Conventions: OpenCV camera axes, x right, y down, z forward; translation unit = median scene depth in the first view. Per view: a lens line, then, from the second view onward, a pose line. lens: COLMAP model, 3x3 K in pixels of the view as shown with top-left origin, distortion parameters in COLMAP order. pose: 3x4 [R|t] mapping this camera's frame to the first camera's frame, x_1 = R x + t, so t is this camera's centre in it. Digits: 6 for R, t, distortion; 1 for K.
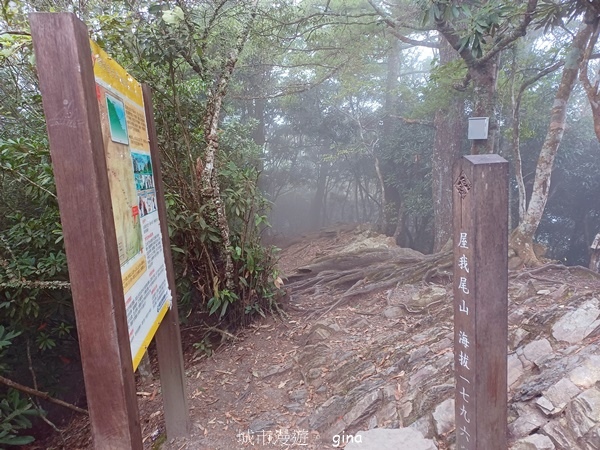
lens RADIAL K [[430.7, 0, 297.9], [0, 430.7, 226.5], [0, 0, 1]] dist [0.040678, -0.019867]
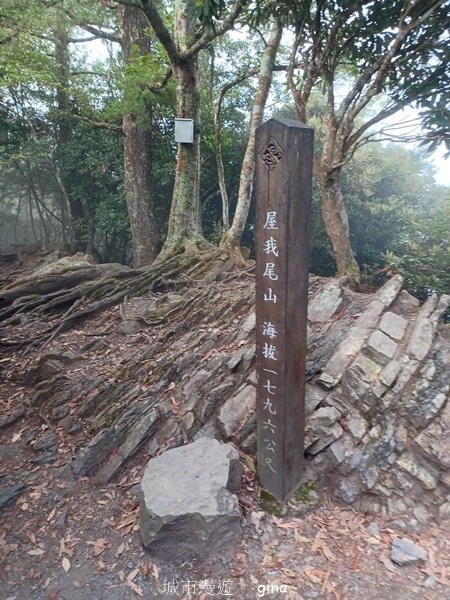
lens RADIAL K [[430.7, 0, 223.0], [0, 430.7, 302.8], [0, 0, 1]] dist [0.040678, -0.019867]
pose [[0.841768, -0.120061, 0.526320, -0.108695], [0.055817, 0.989086, 0.136355, 0.042134], [-0.536947, -0.085402, 0.839282, 0.169006]]
